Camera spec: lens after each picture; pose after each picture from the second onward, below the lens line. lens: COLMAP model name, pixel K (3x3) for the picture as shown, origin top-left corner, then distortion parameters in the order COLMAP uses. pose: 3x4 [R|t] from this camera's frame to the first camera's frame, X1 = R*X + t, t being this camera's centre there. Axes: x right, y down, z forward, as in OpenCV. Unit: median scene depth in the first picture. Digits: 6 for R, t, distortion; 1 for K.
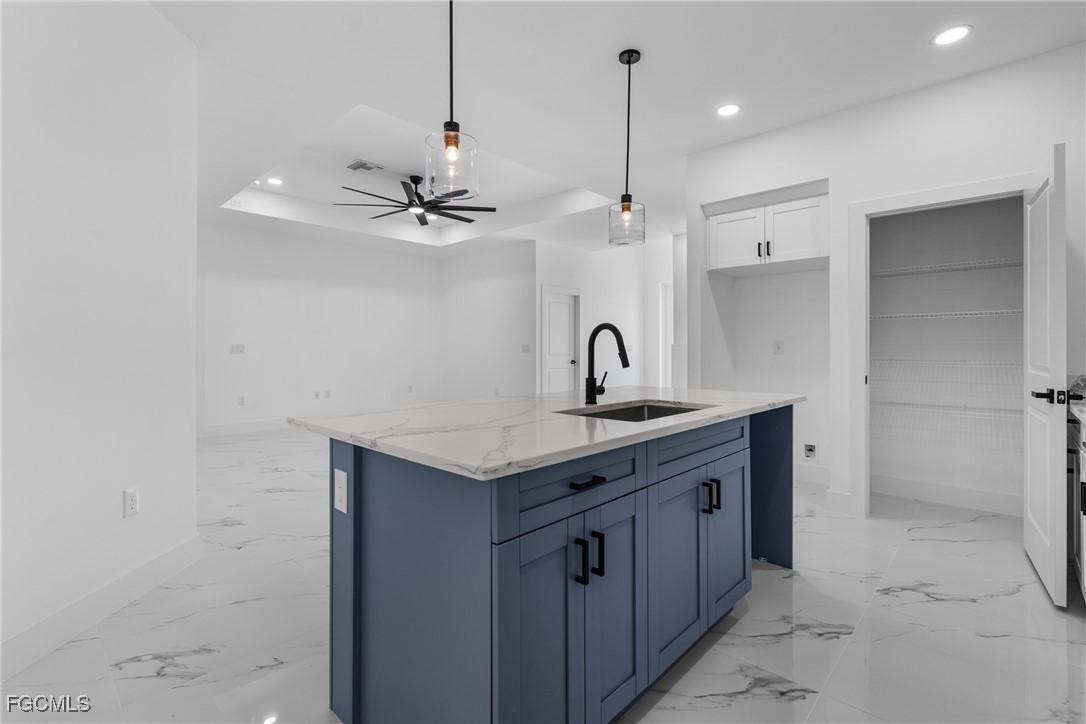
lens RADIAL K [[488.8, 0, 542.6], [0, 488.8, 349.7], [0, 0, 1]] dist [-0.008154, 0.003521]
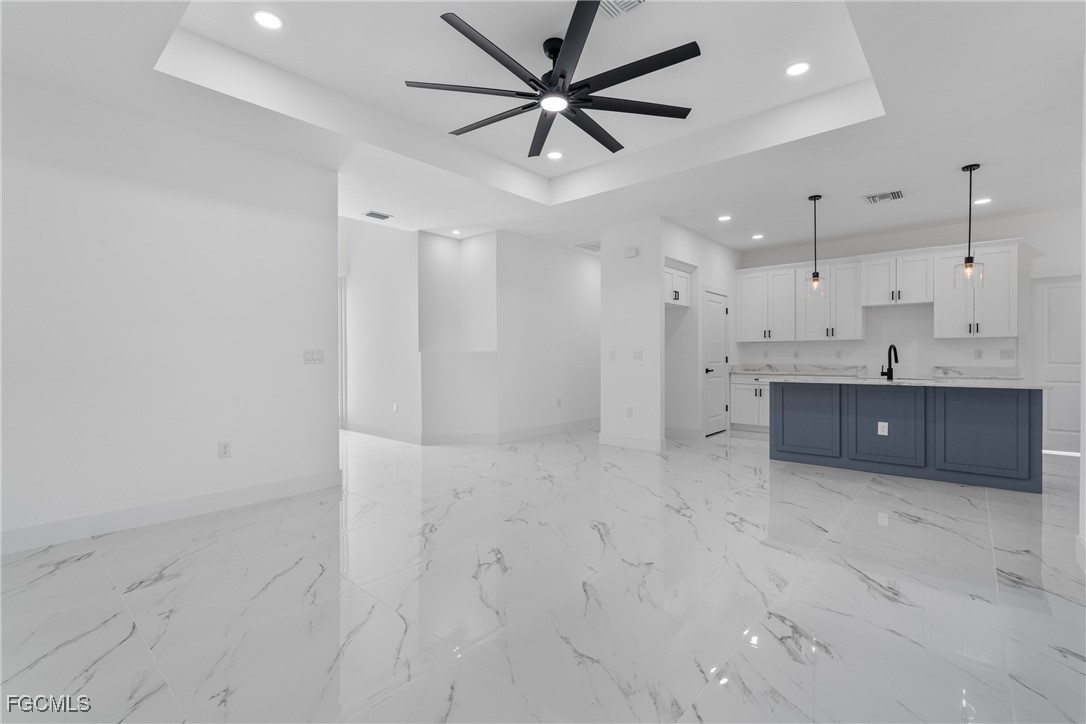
lens RADIAL K [[488.8, 0, 547.2], [0, 488.8, 359.9], [0, 0, 1]] dist [-0.008154, 0.003521]
pose [[-0.035435, -0.006245, 0.999352, -1.167043], [0.005135, 0.999966, 0.006431, -0.001812], [-0.999359, 0.005360, -0.035402, 1.480770]]
